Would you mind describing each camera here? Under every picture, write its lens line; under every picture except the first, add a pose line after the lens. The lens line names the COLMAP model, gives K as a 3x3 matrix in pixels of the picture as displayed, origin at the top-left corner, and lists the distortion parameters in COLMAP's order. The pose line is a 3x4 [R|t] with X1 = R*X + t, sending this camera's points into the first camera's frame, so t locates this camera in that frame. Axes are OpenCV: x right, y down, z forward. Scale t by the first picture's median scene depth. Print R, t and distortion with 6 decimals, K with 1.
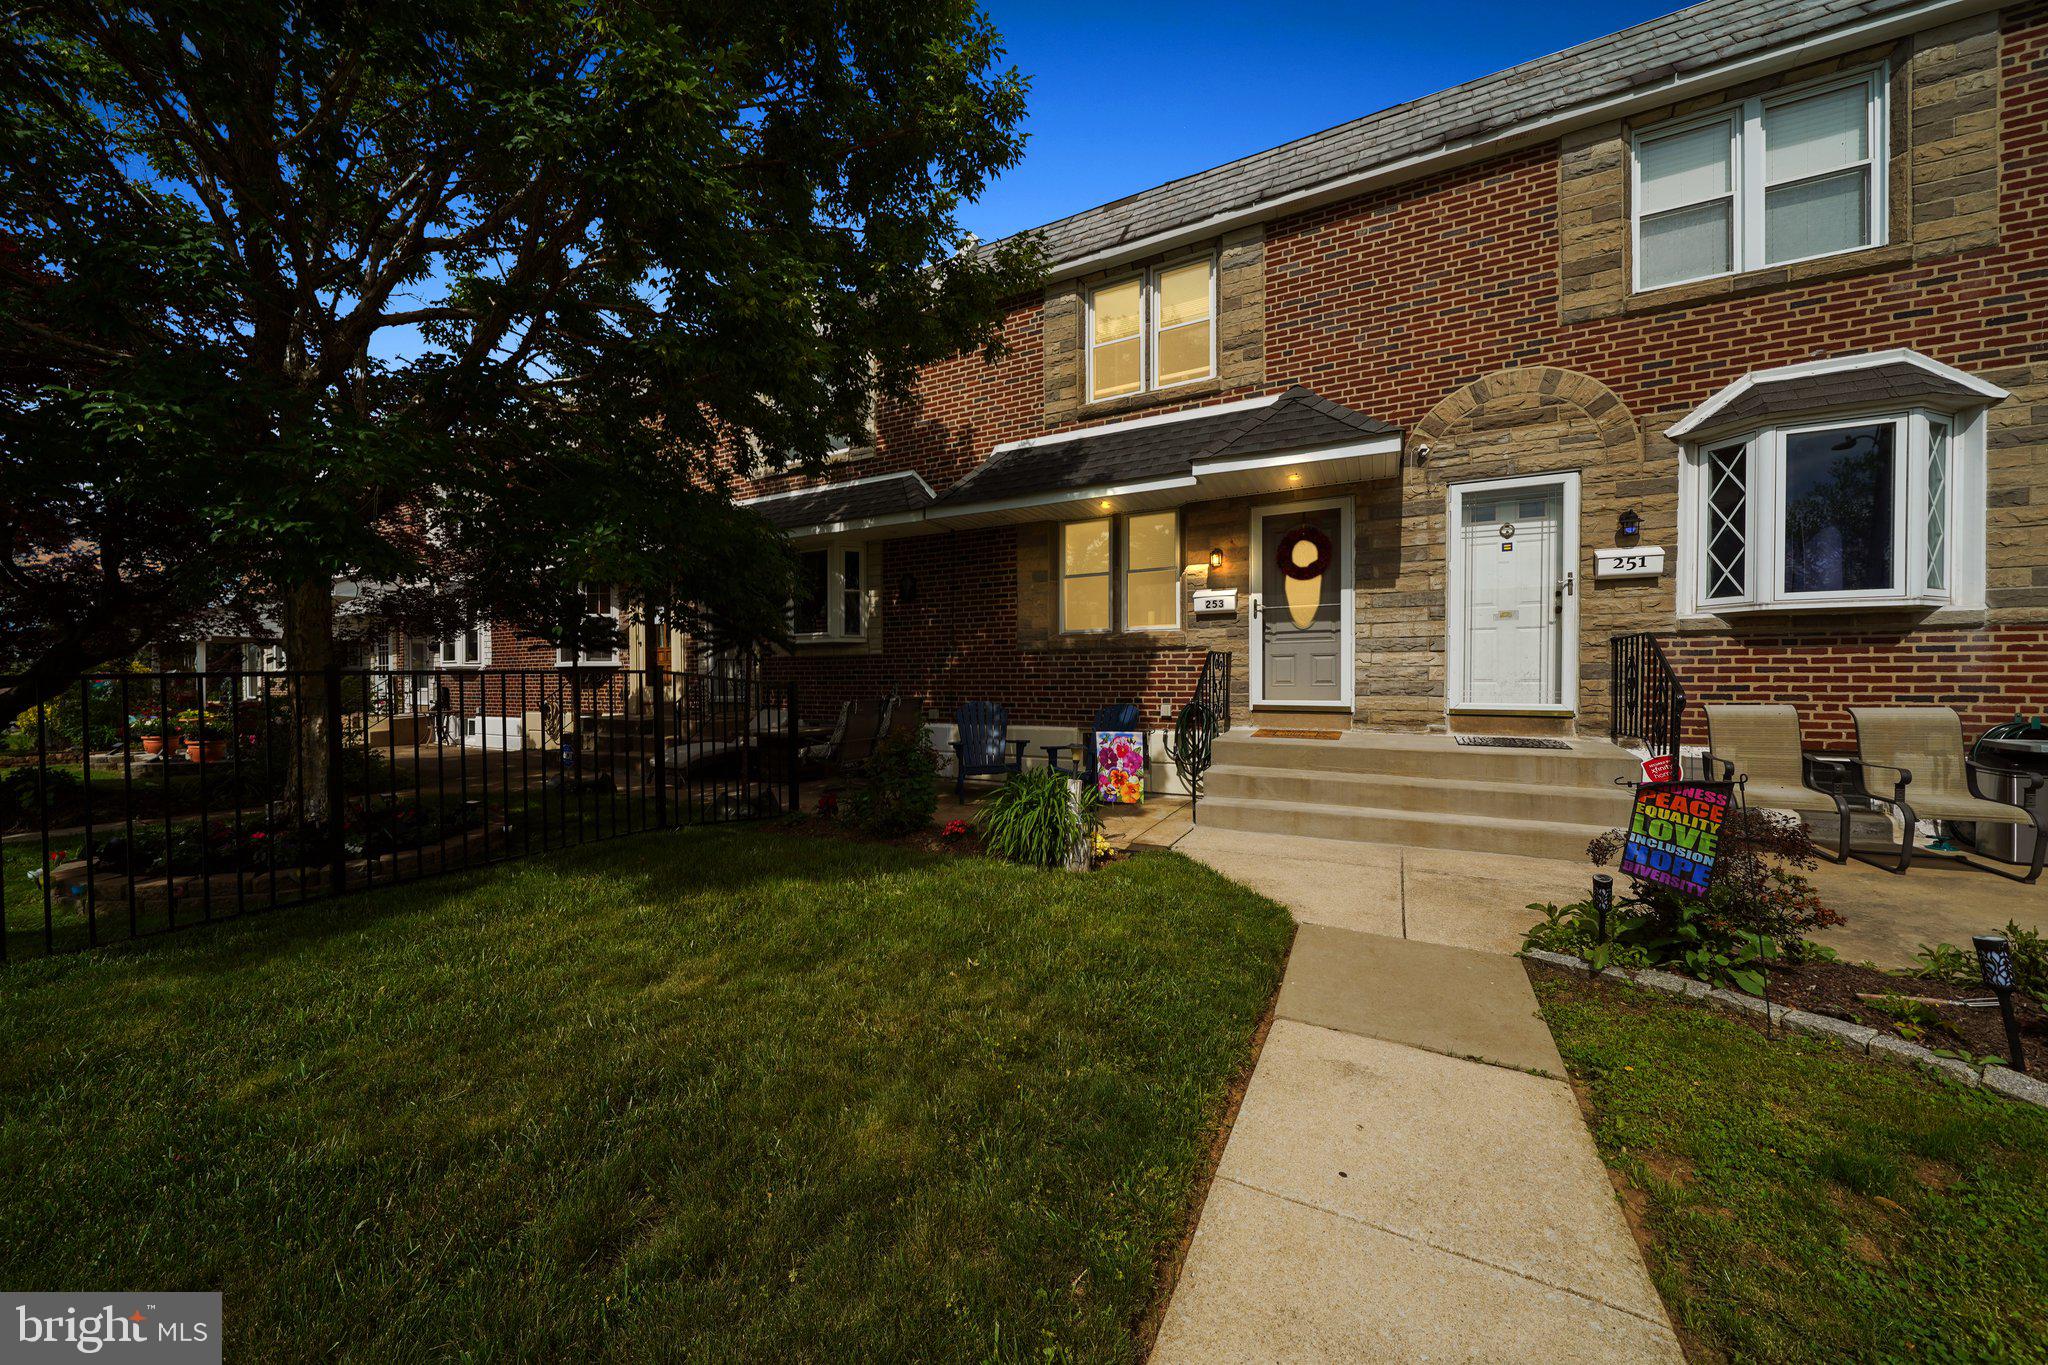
lens RADIAL K [[700.5, 0, 1022.4], [0, 700.5, 690.5], [0, 0, 1]] dist [-0.007030, 0.000521]
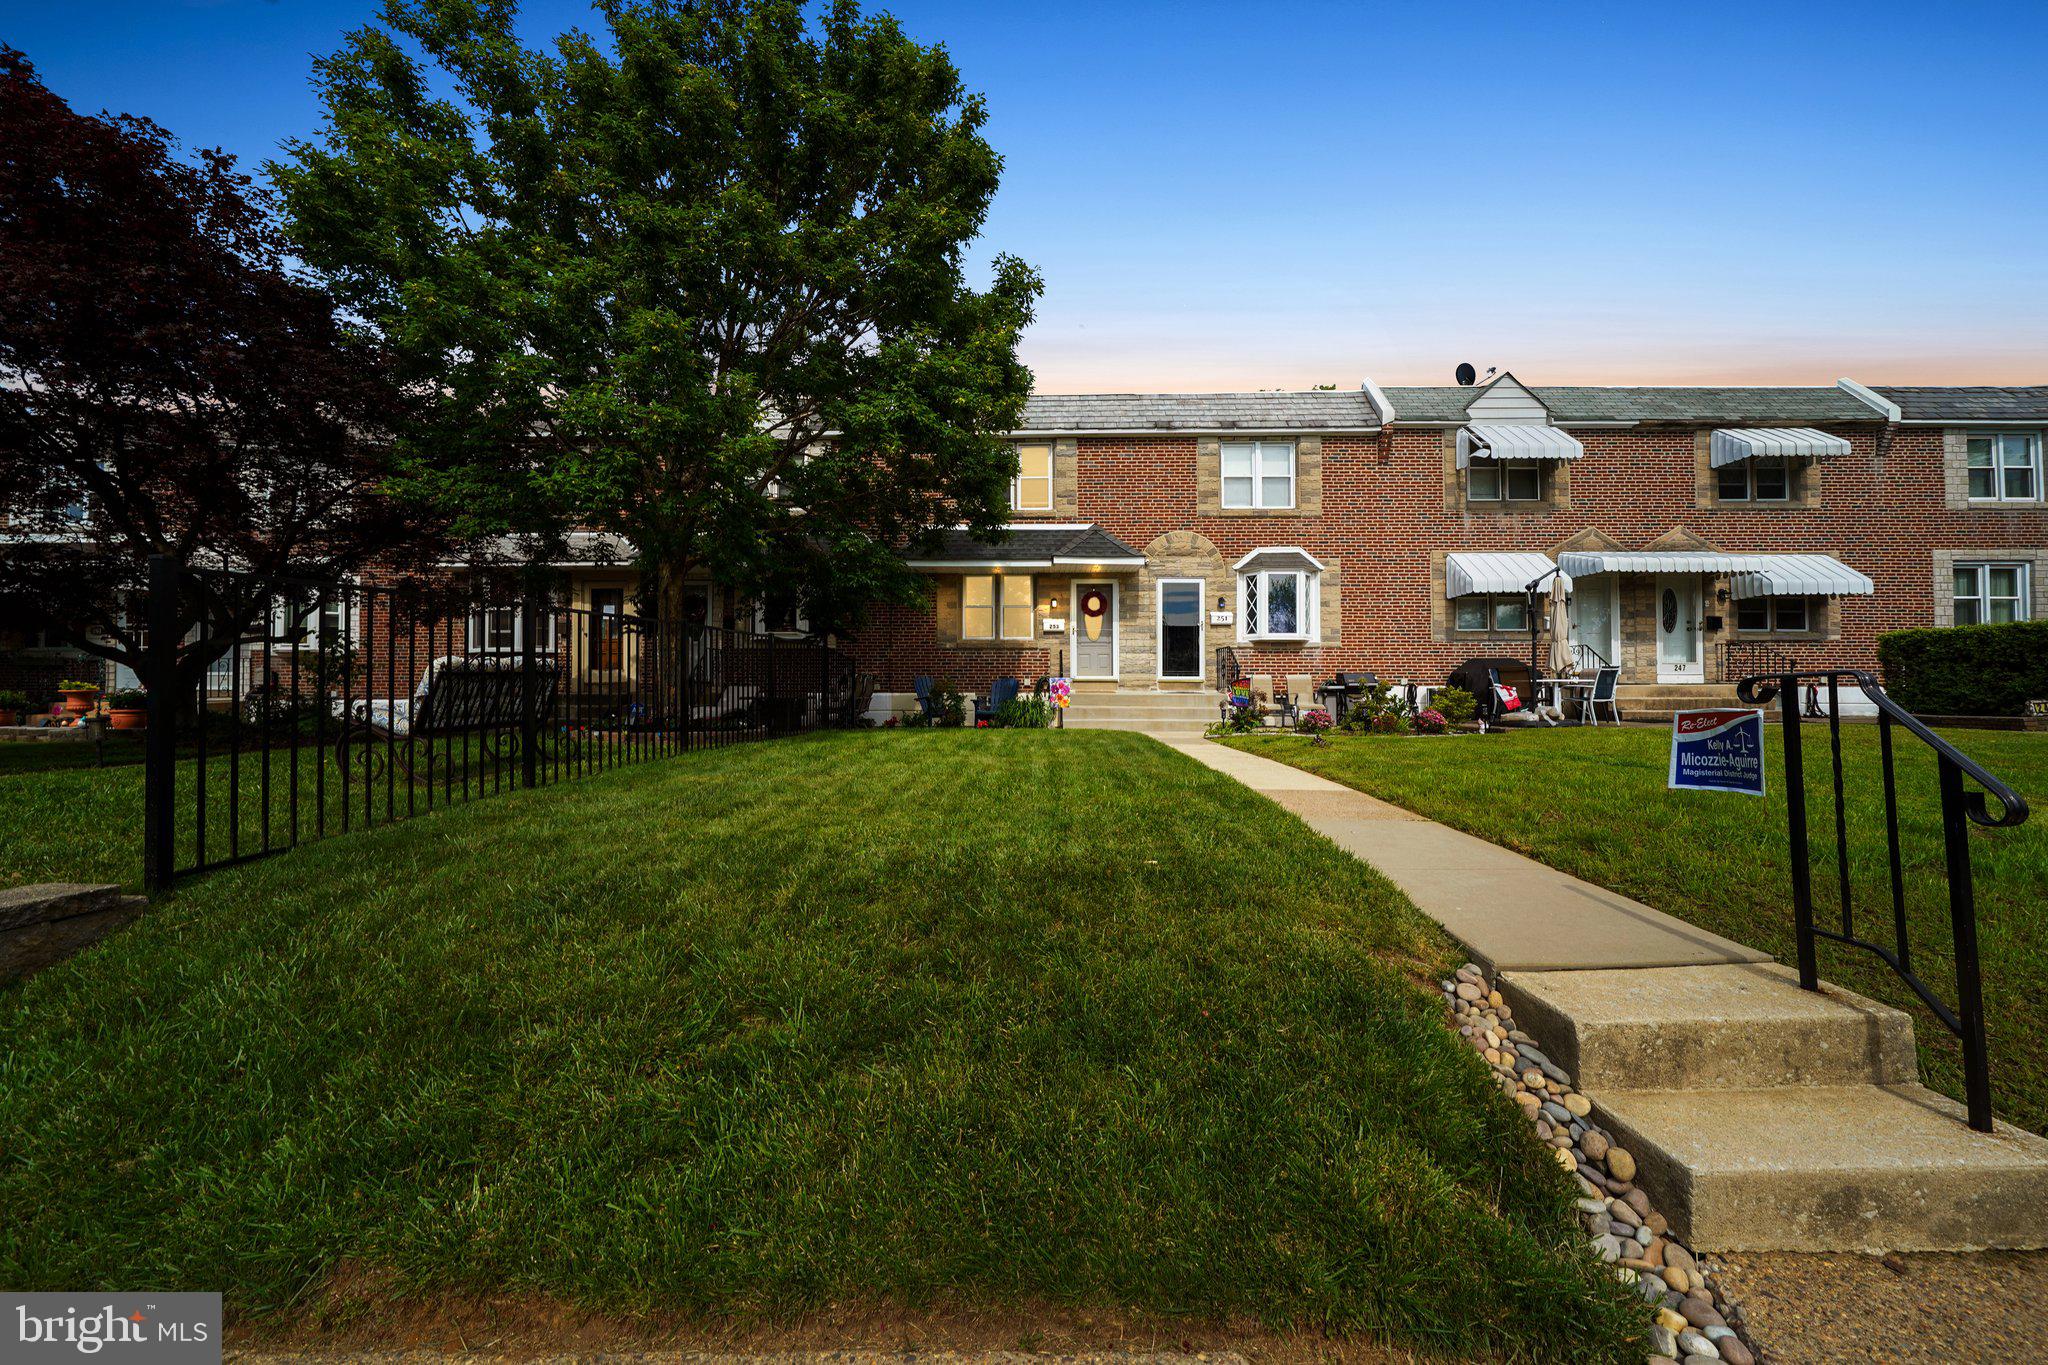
lens RADIAL K [[700.5, 0, 1022.4], [0, 700.5, 690.5], [0, 0, 1]] dist [-0.007030, 0.000521]
pose [[0.895545, 0.010616, 0.444844, -0.800273], [0.002559, 0.999576, -0.029007, 0.131766], [-0.444964, 0.027116, 0.895138, -0.833246]]
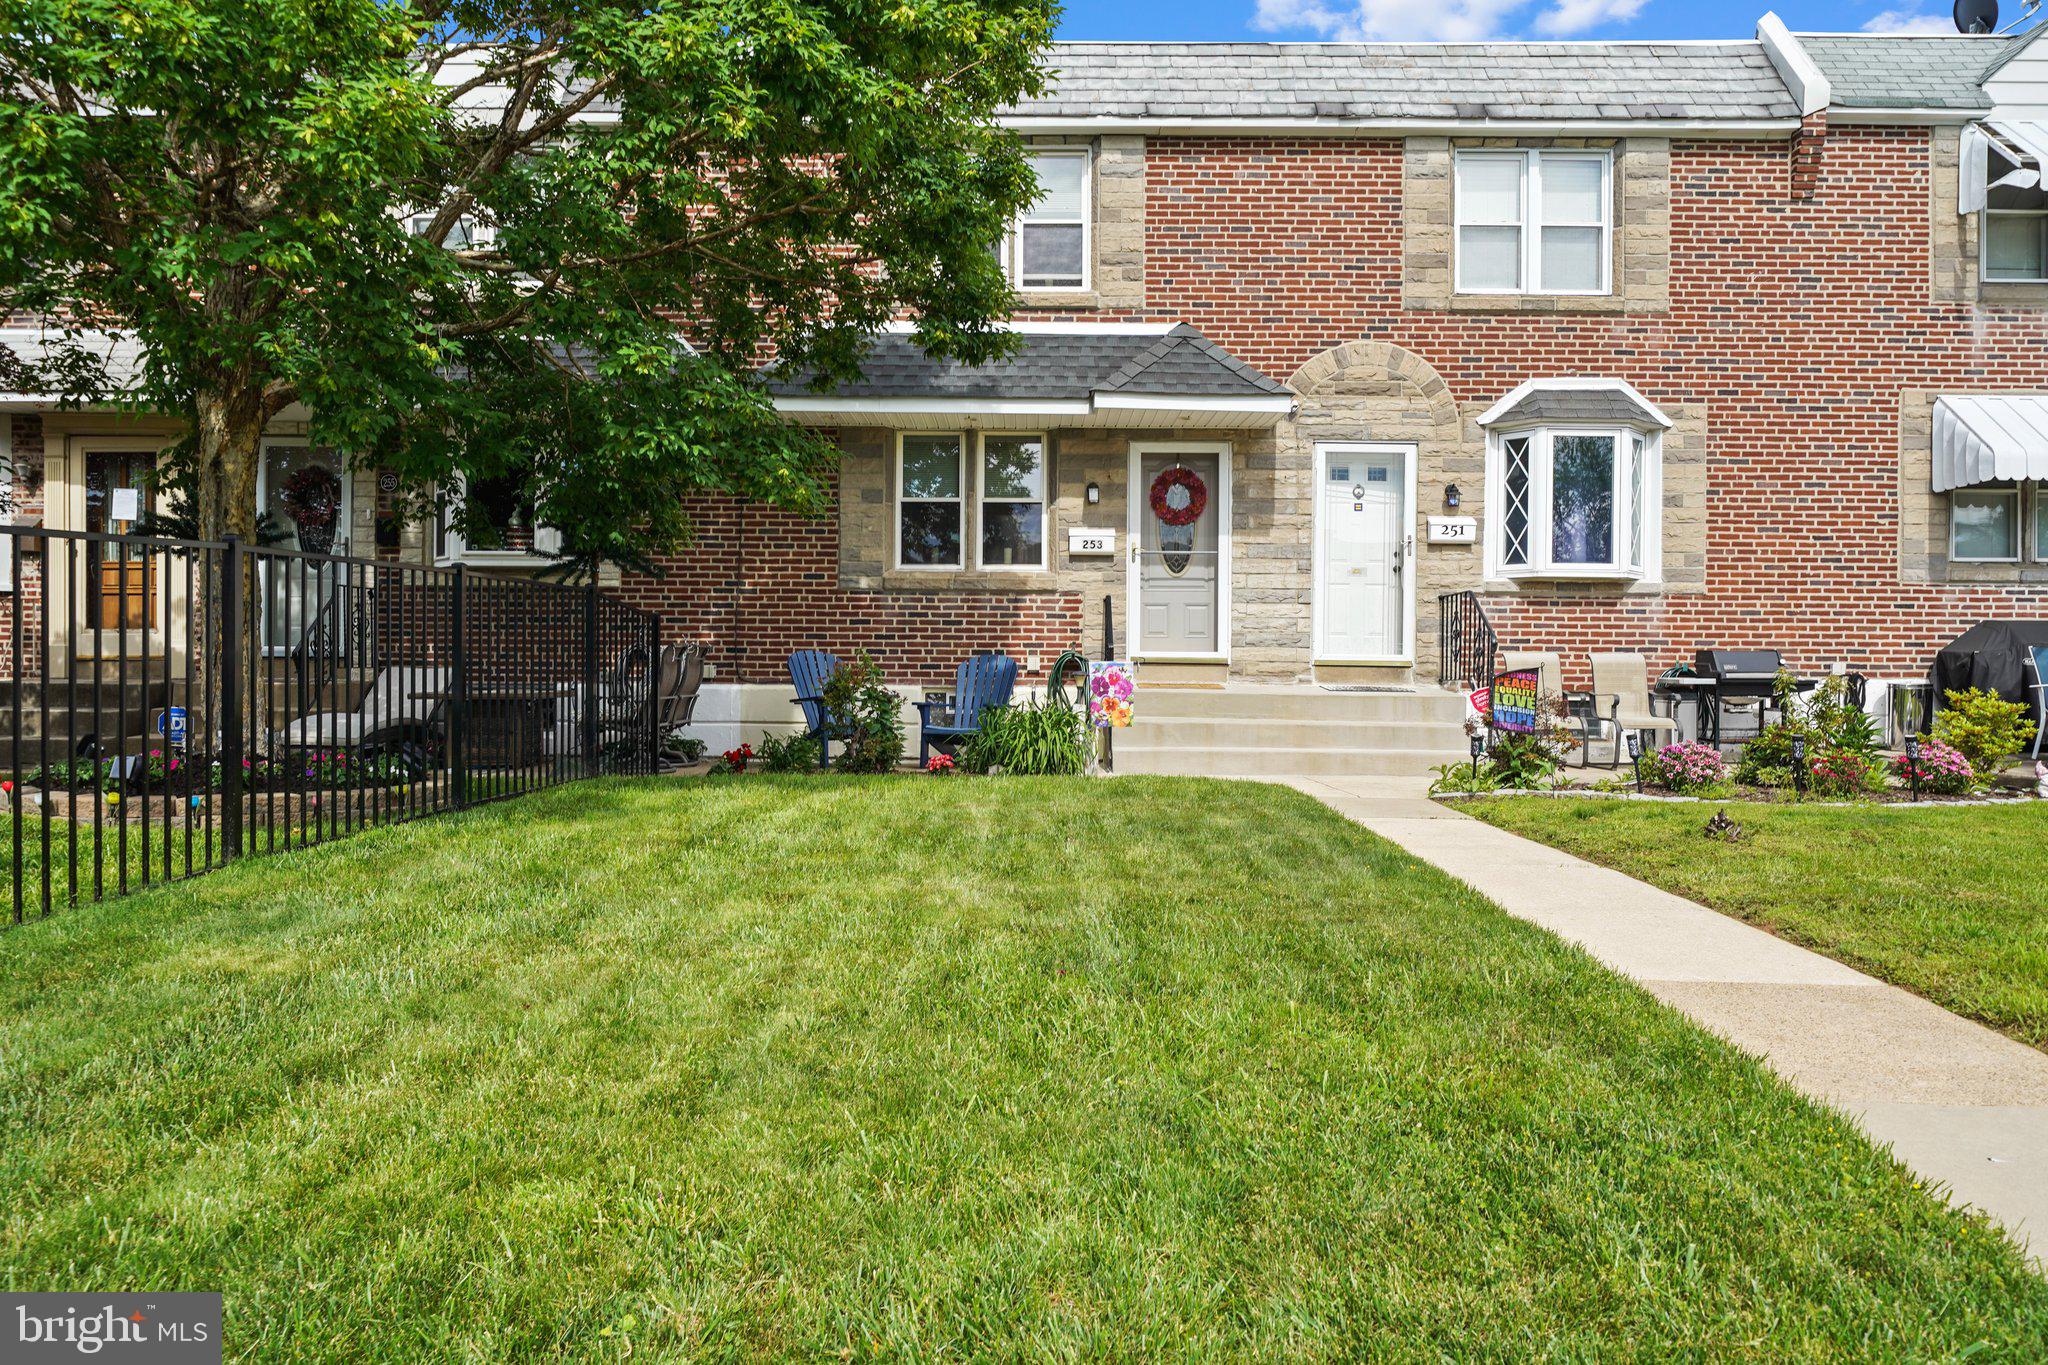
lens RADIAL K [[1381.8, 0, 1024.0], [0, 1381.8, 682.5], [0, 0, 1]] dist [-0.002637, 0.000746]
pose [[0.888767, 0.009536, 0.458261, -0.741732], [-0.004932, 0.999925, -0.011241, 0.089417], [-0.458334, 0.007731, 0.888747, -0.646991]]
